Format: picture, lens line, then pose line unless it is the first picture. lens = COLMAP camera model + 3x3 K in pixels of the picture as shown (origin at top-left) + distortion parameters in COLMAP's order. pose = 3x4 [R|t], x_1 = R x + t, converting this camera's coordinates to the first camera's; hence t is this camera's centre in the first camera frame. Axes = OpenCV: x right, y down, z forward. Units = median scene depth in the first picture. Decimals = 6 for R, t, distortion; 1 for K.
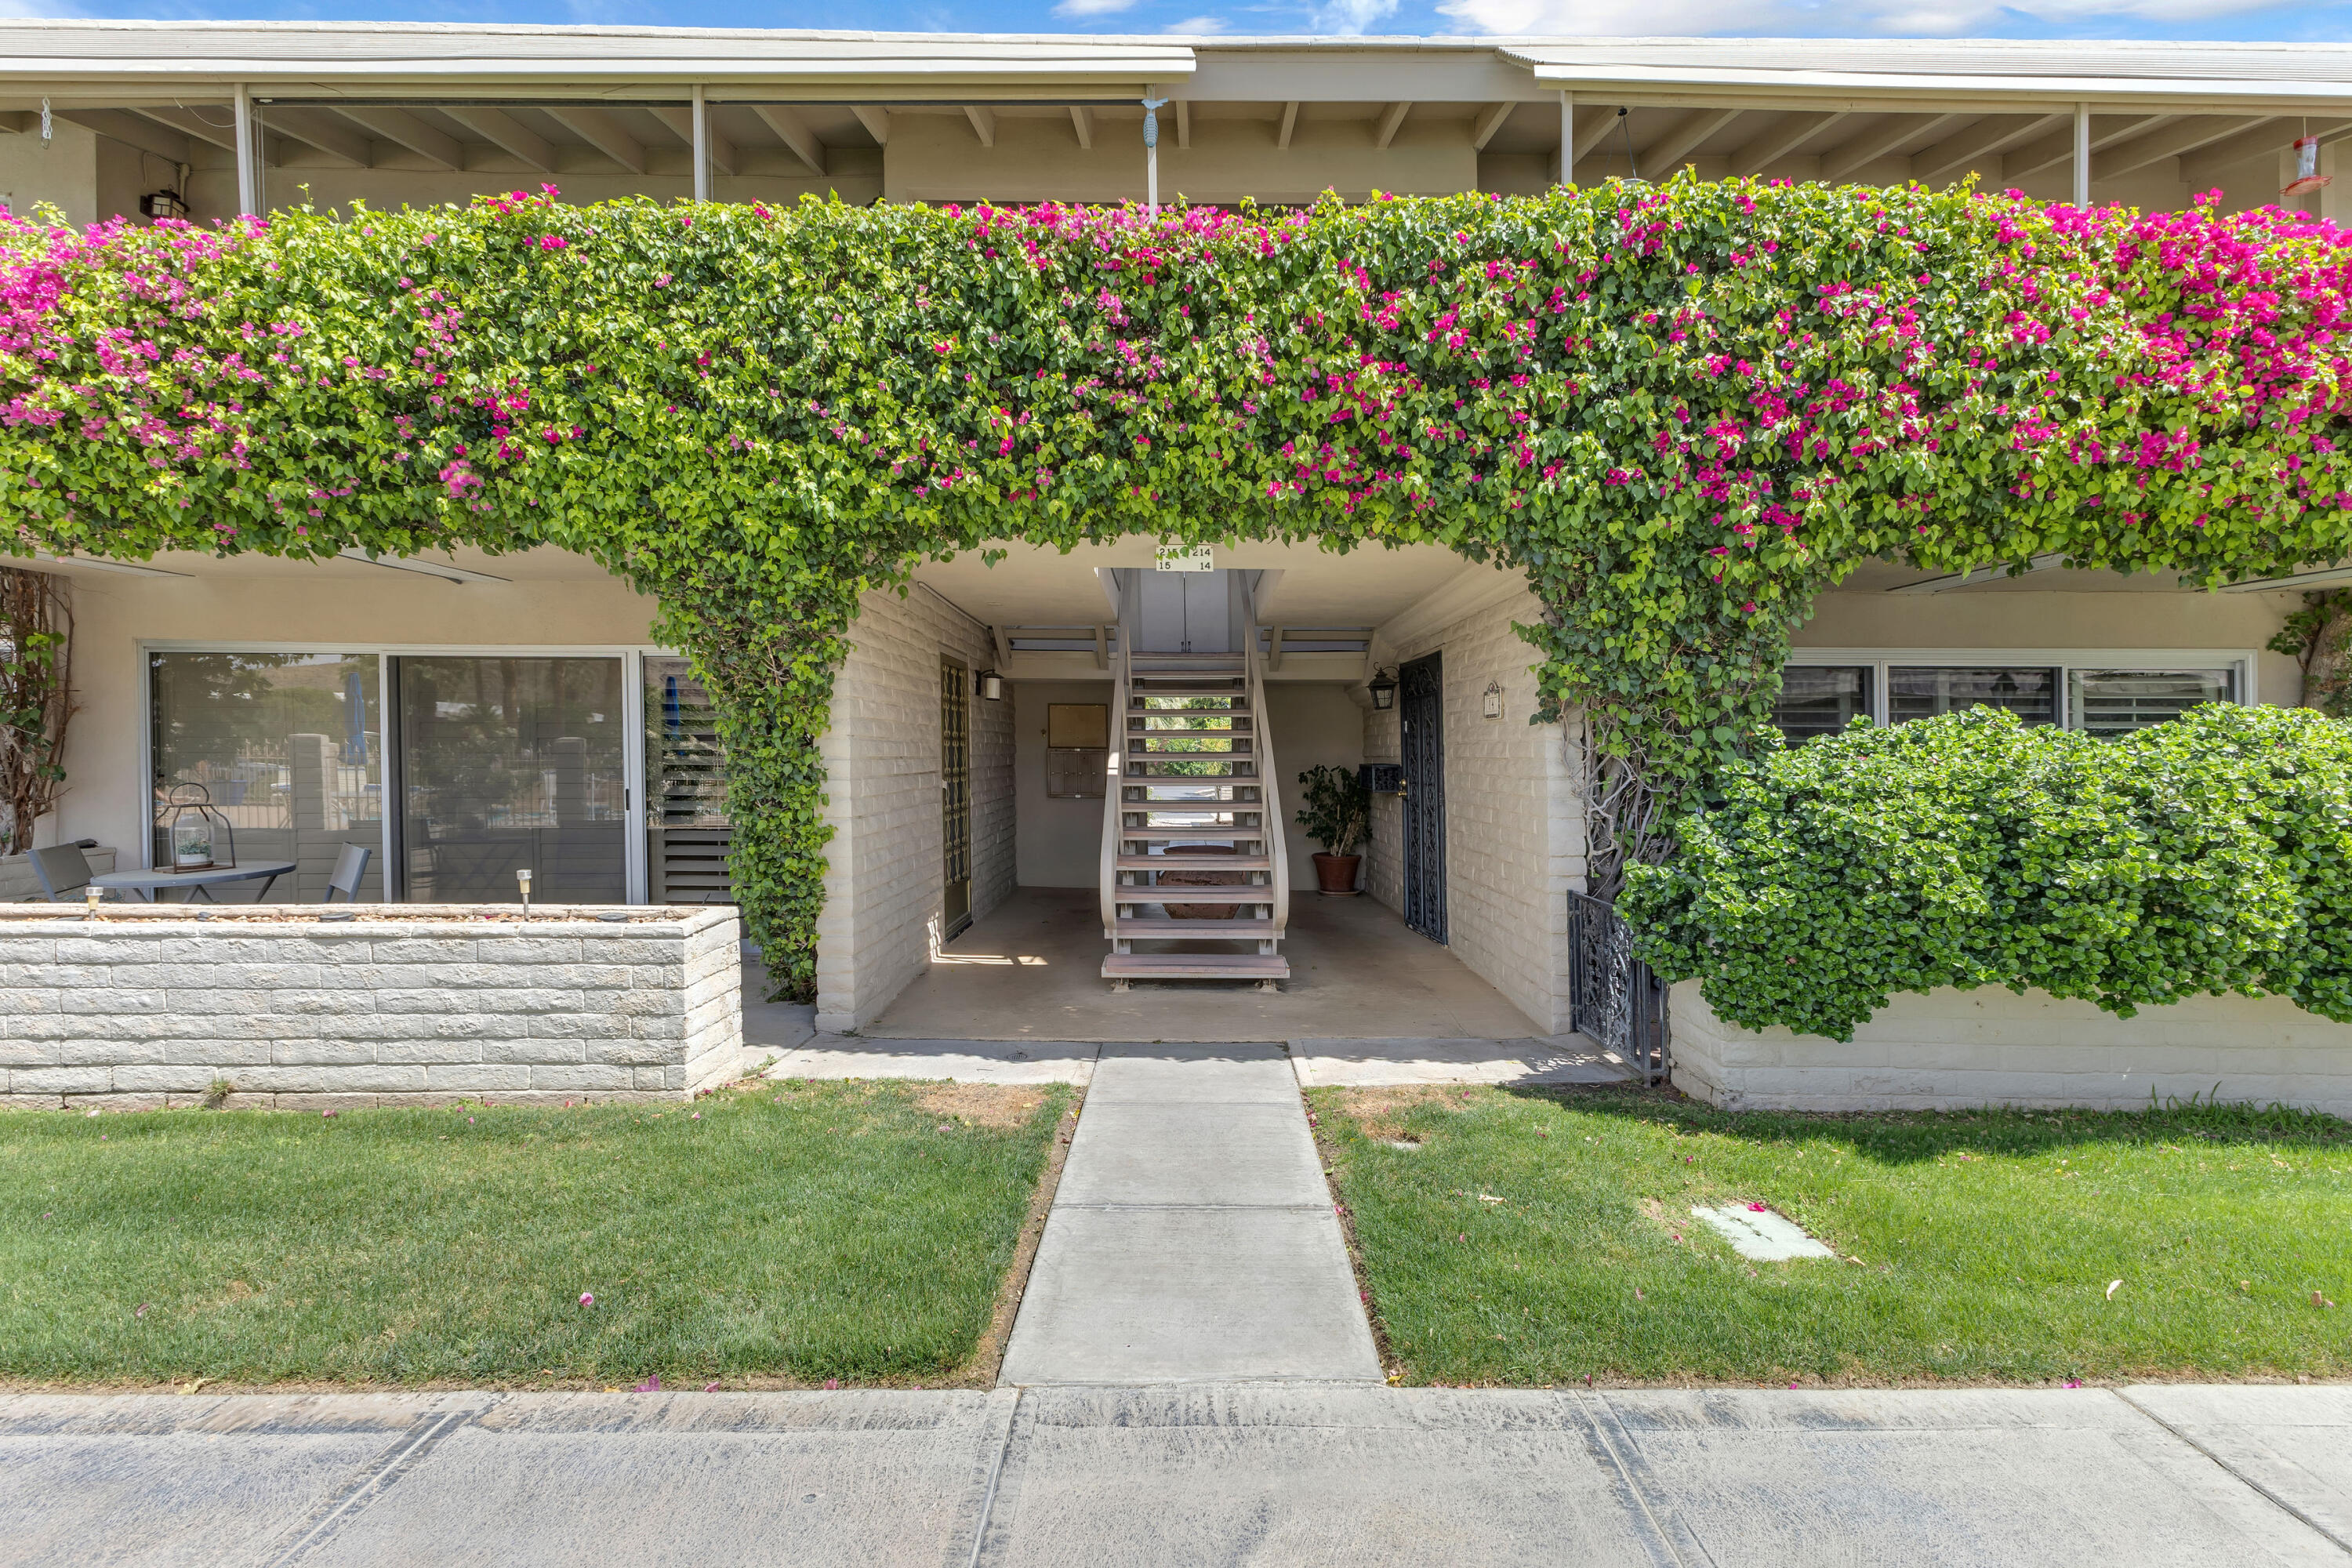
lens RADIAL K [[1043.4, 0, 1188.0], [0, 1043.4, 762.8], [0, 0, 1]] dist [0.017136, -0.000271]
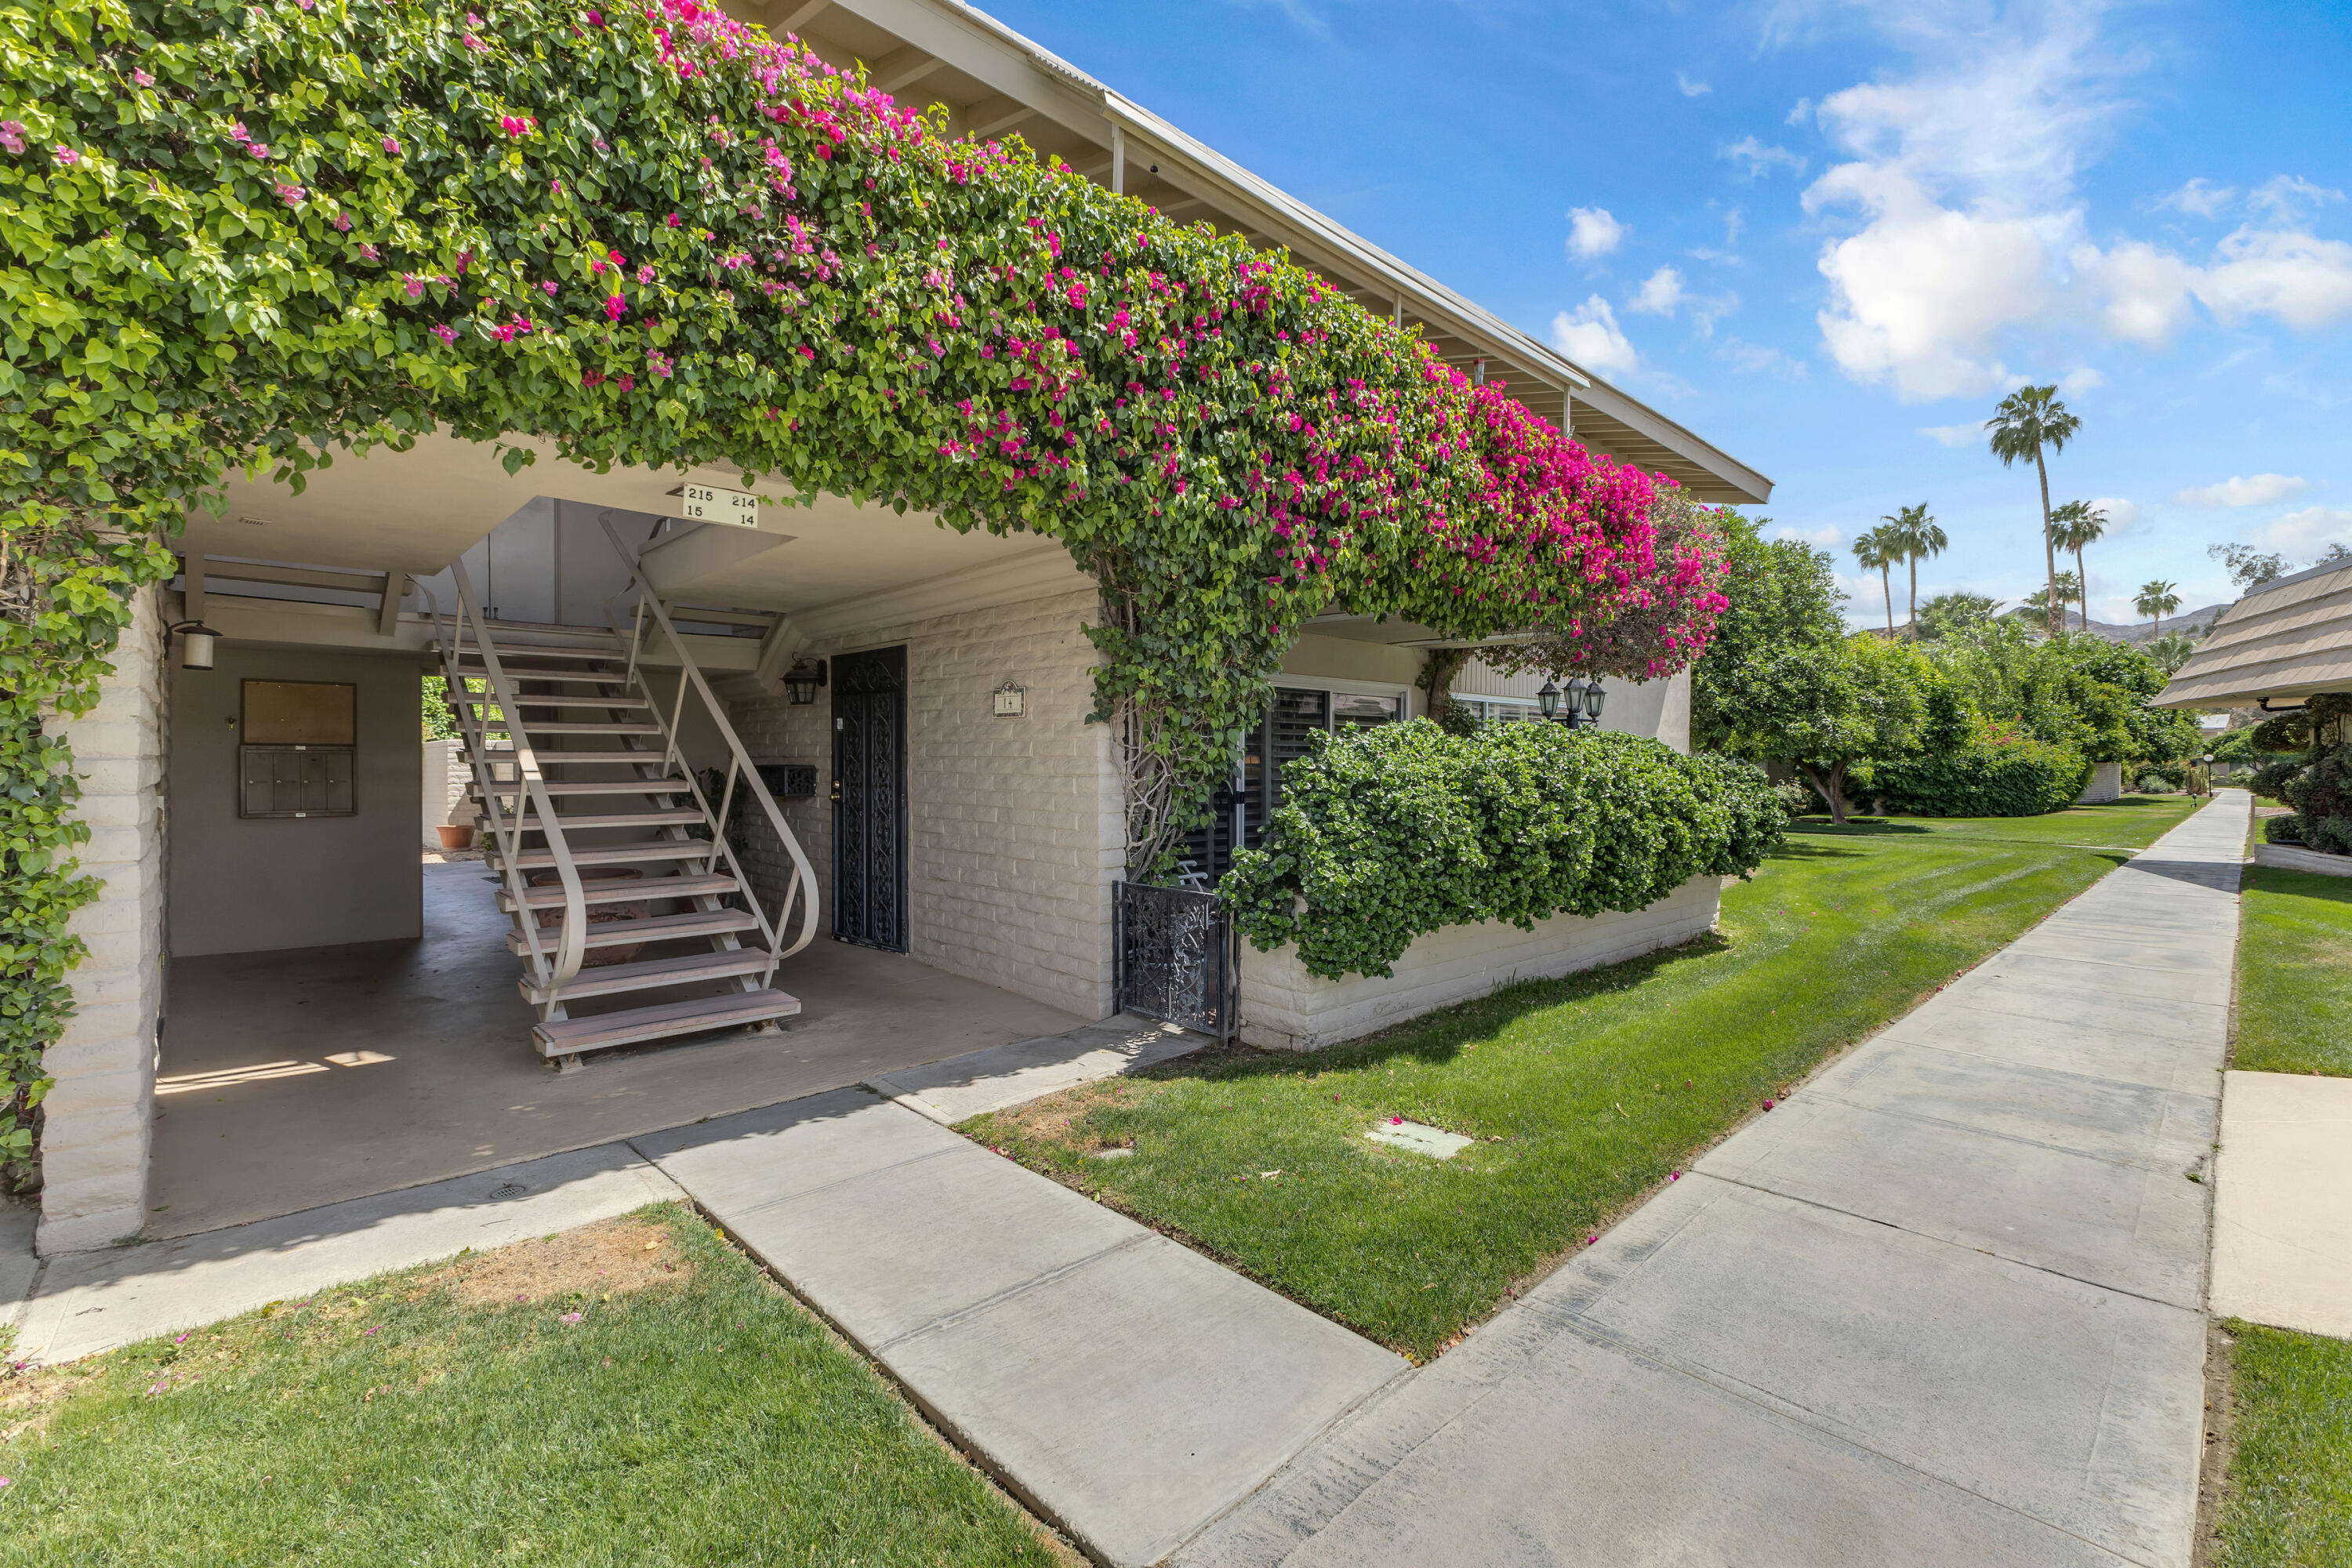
lens RADIAL K [[1028.0, 0, 1182.5], [0, 1028.0, 761.1], [0, 0, 1]] dist [0.014499, -0.001007]
pose [[0.724805, -0.003489, 0.688945, -0.378001], [0.006646, 0.999976, -0.001927, 0.003508], [-0.688922, 0.005975, 0.724811, 0.243744]]
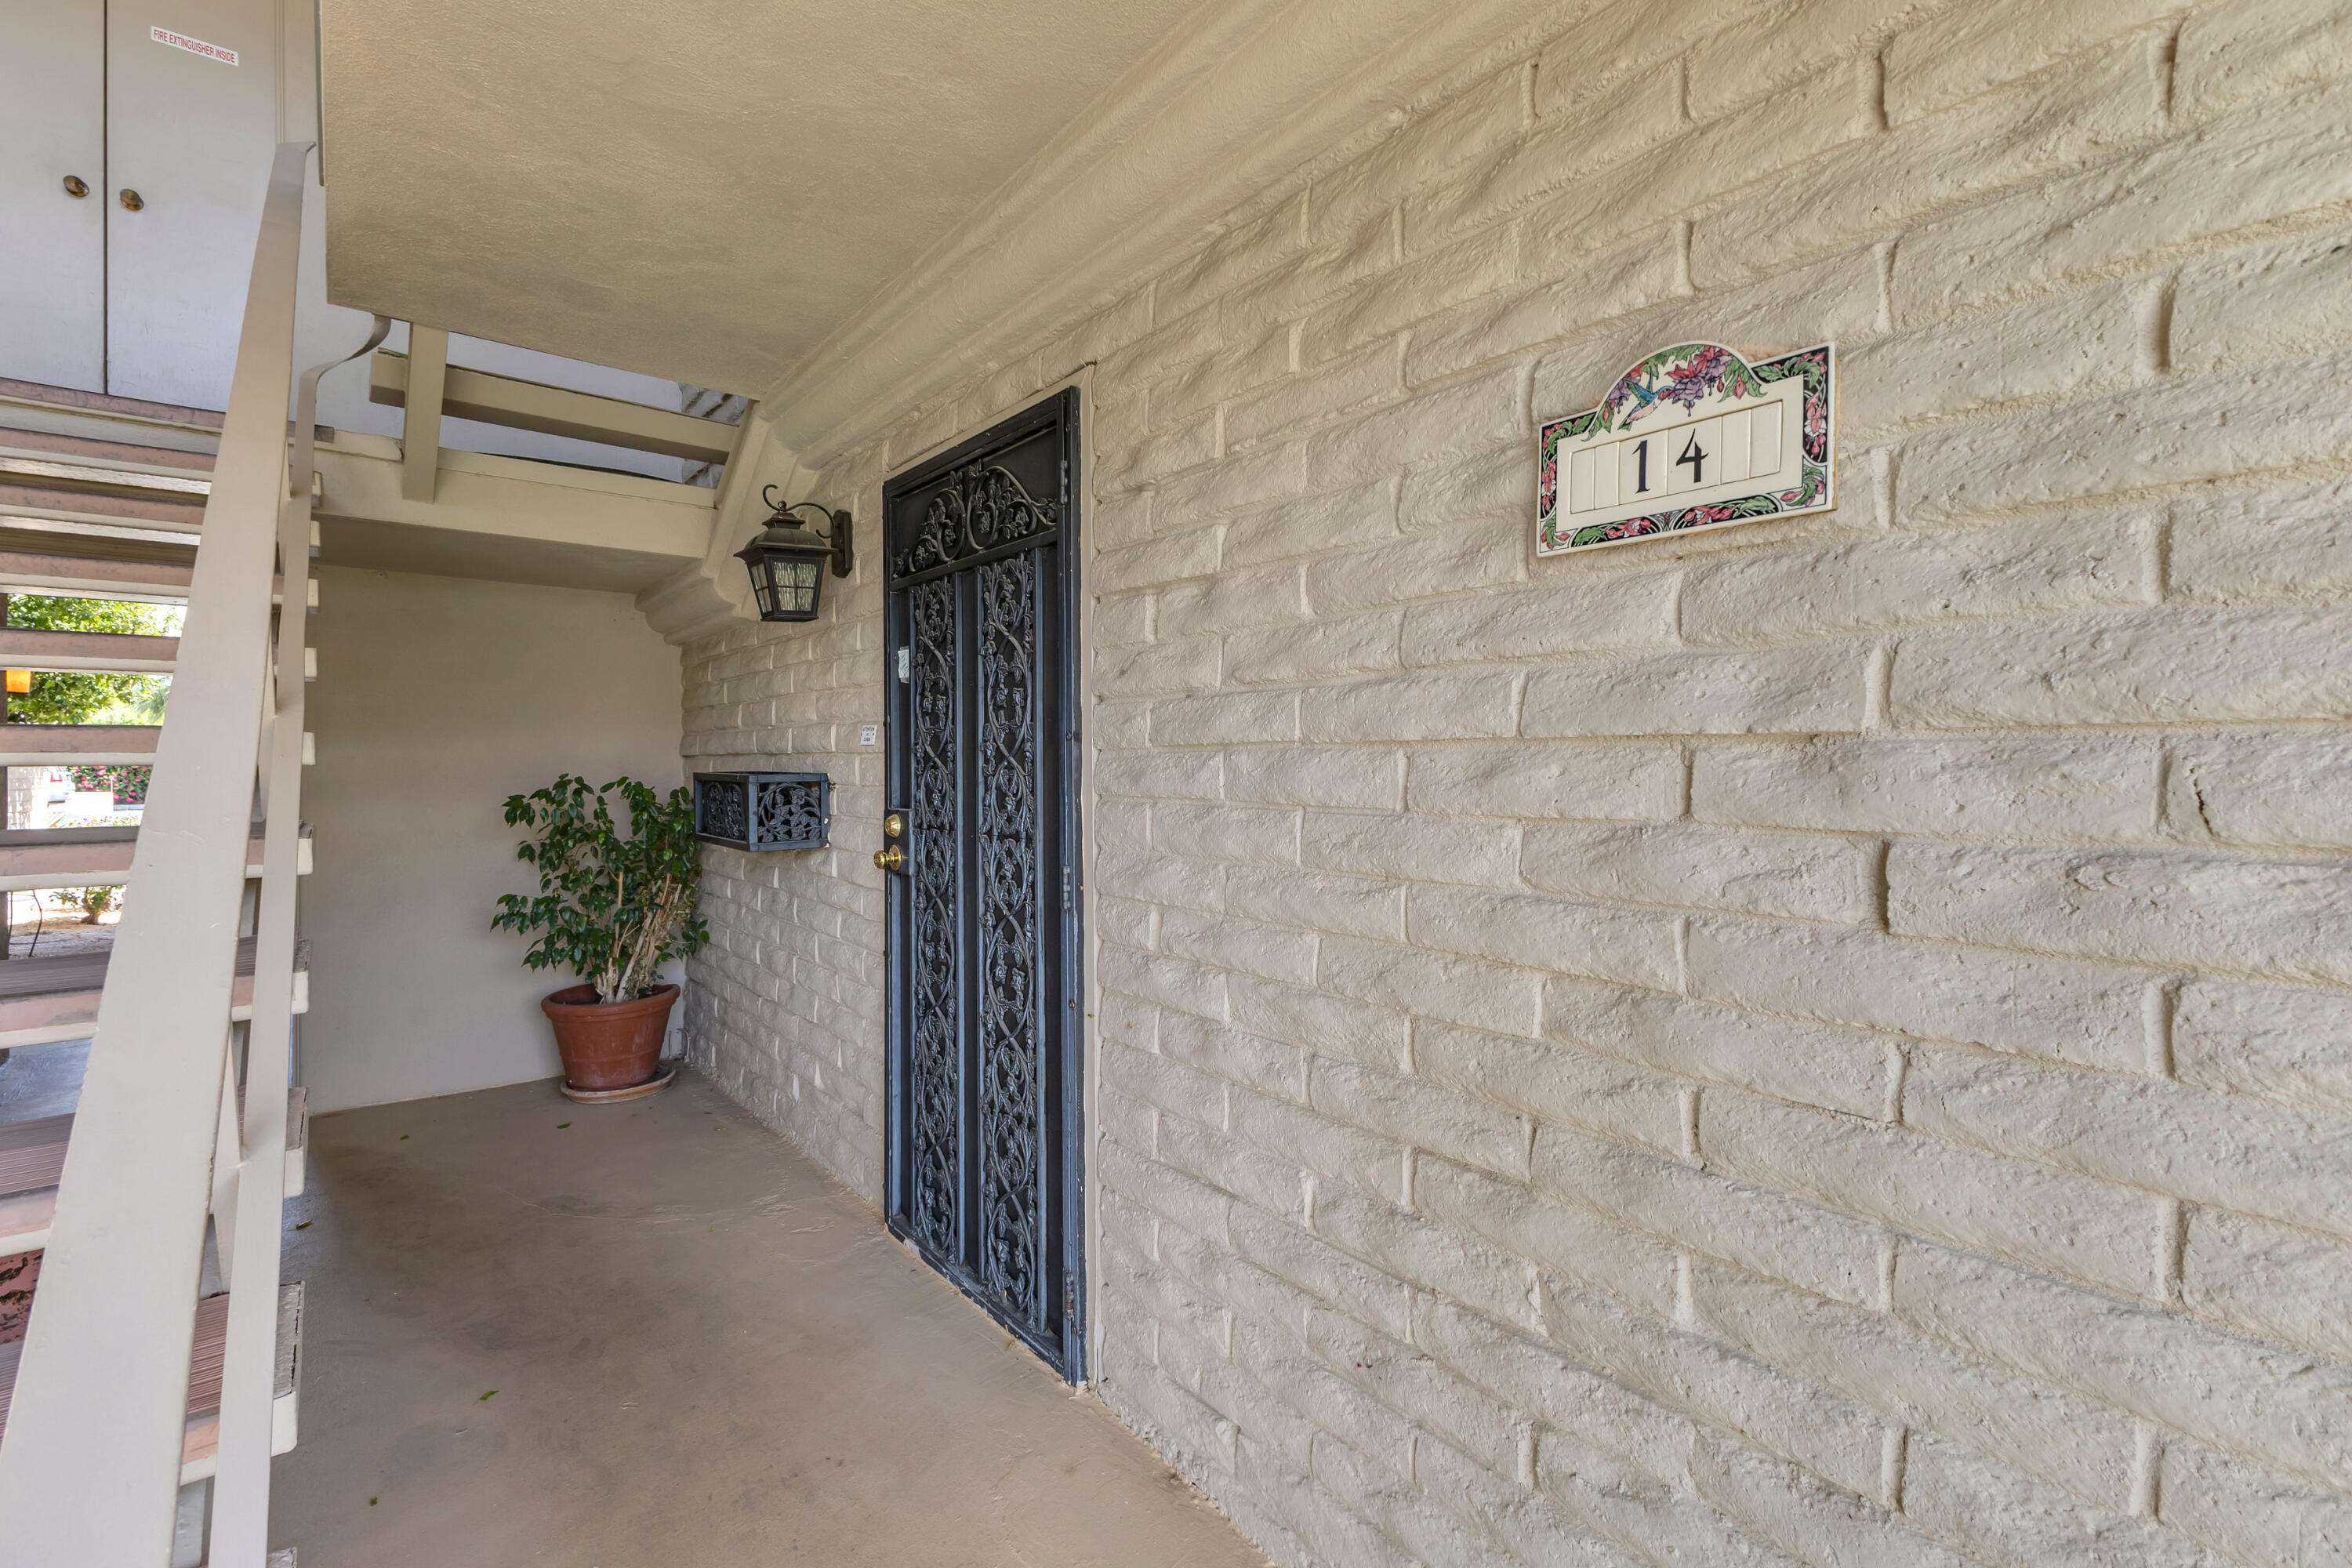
lens RADIAL K [[1028.0, 0, 1182.5], [0, 1028.0, 761.1], [0, 0, 1]] dist [0.014499, -0.001007]
pose [[0.770482, -0.000412, 0.637462, 0.128044], [0.006802, 0.999948, -0.007575, 0.001320], [-0.637425, 0.010173, 0.770445, 1.269096]]
